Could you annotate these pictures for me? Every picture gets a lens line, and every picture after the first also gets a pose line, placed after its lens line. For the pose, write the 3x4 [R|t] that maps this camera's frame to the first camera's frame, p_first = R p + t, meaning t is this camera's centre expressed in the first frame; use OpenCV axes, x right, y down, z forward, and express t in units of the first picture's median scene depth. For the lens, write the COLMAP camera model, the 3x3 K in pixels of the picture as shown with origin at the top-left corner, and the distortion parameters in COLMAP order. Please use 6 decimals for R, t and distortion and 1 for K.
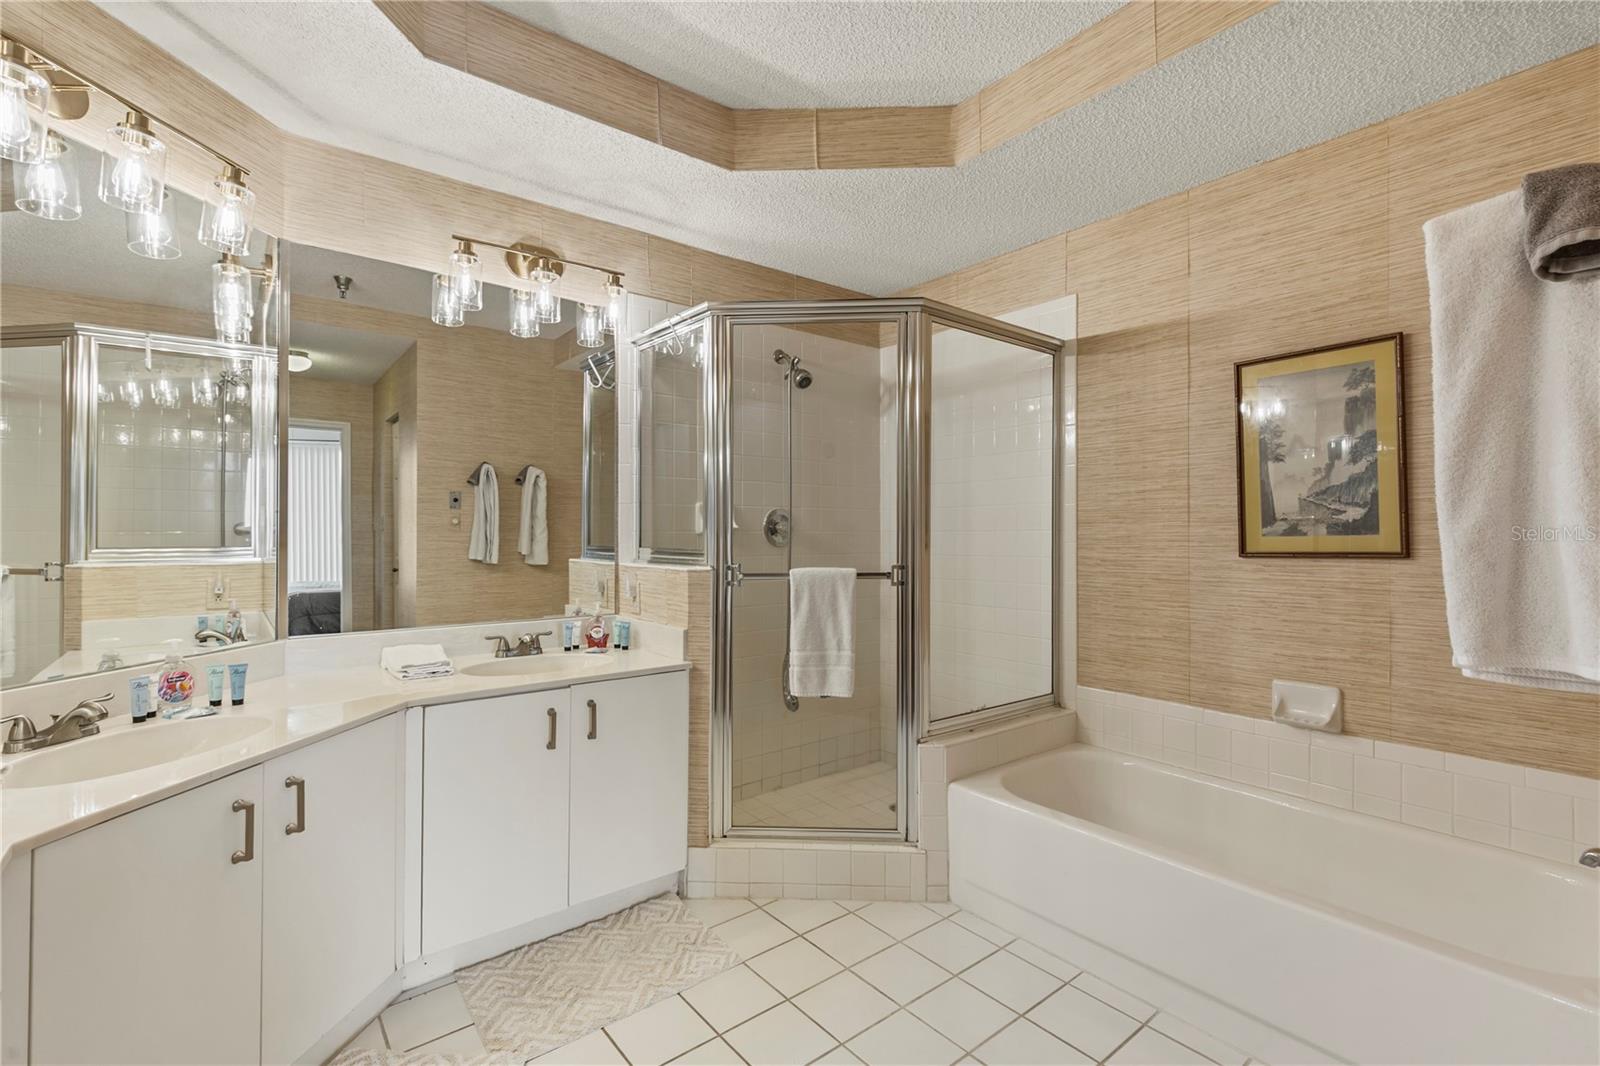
lens RADIAL K [[724.5, 0, 804.4], [0, 724.5, 532.2], [0, 0, 1]] dist [0.006337, -0.001065]
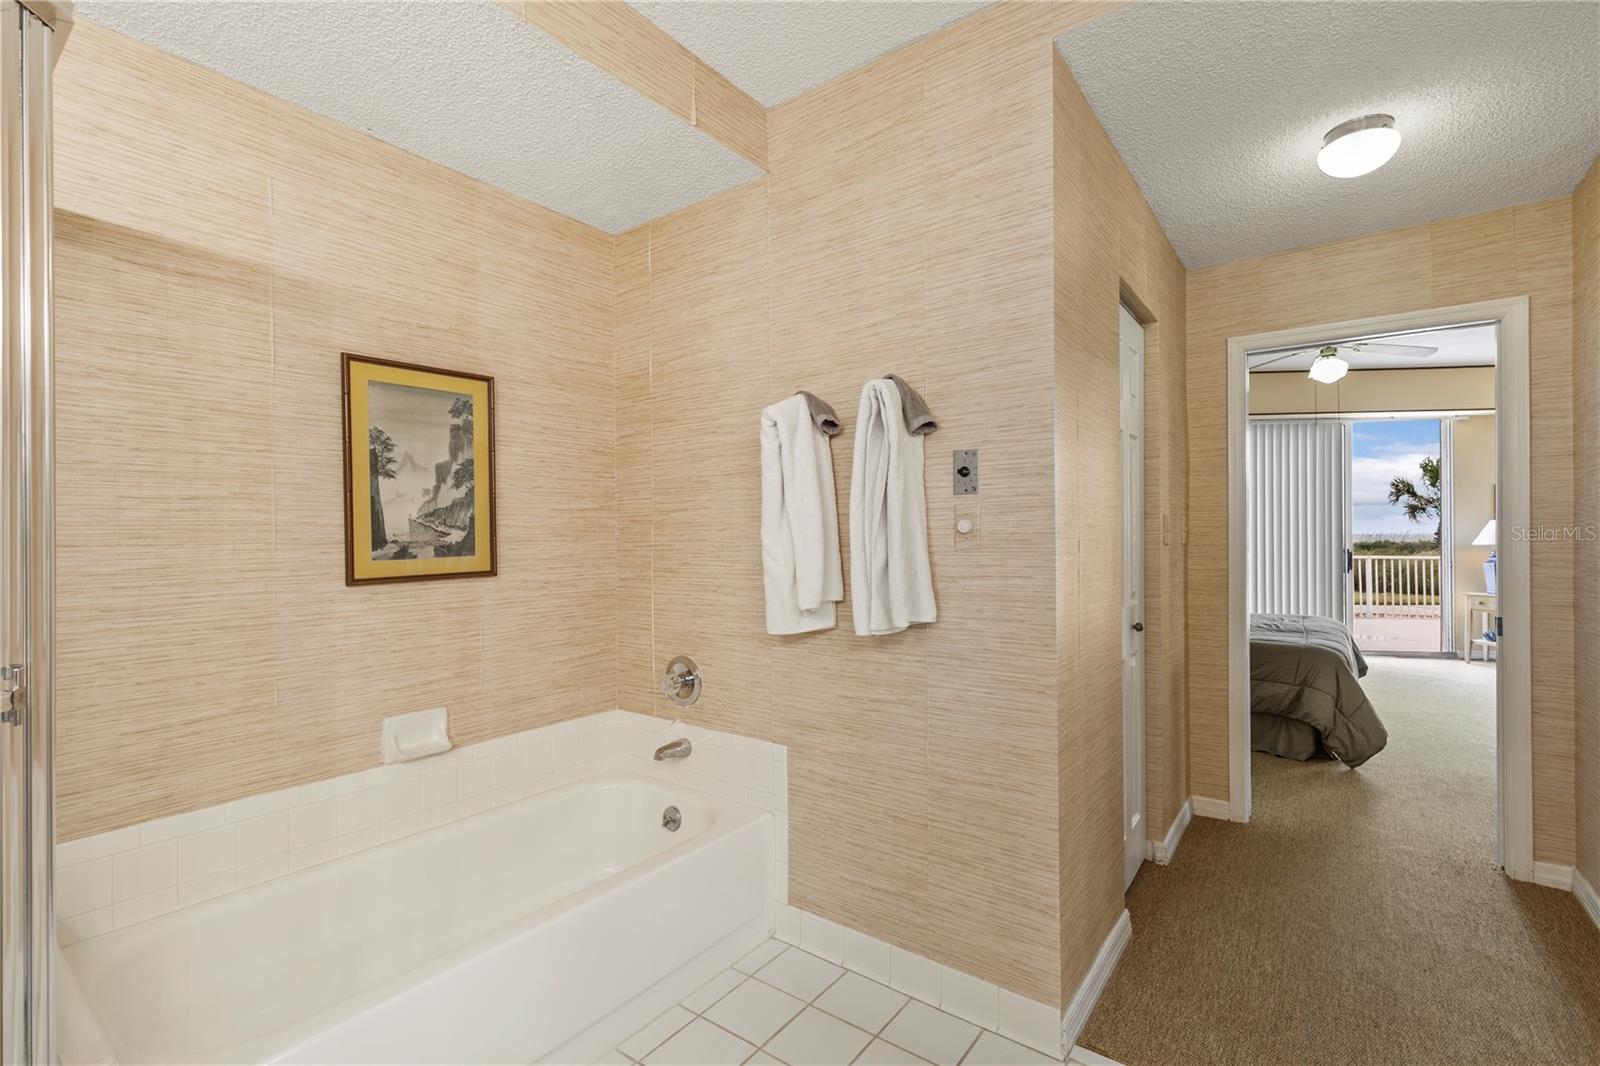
lens RADIAL K [[724.5, 0, 800.6], [0, 724.5, 534.6], [0, 0, 1]] dist [0.006337, -0.001065]
pose [[-0.254511, -0.000390, 0.967070, -0.366777], [0.001329, 0.999999, 0.000753, -0.026898], [-0.967069, 0.001477, -0.254510, 0.757233]]
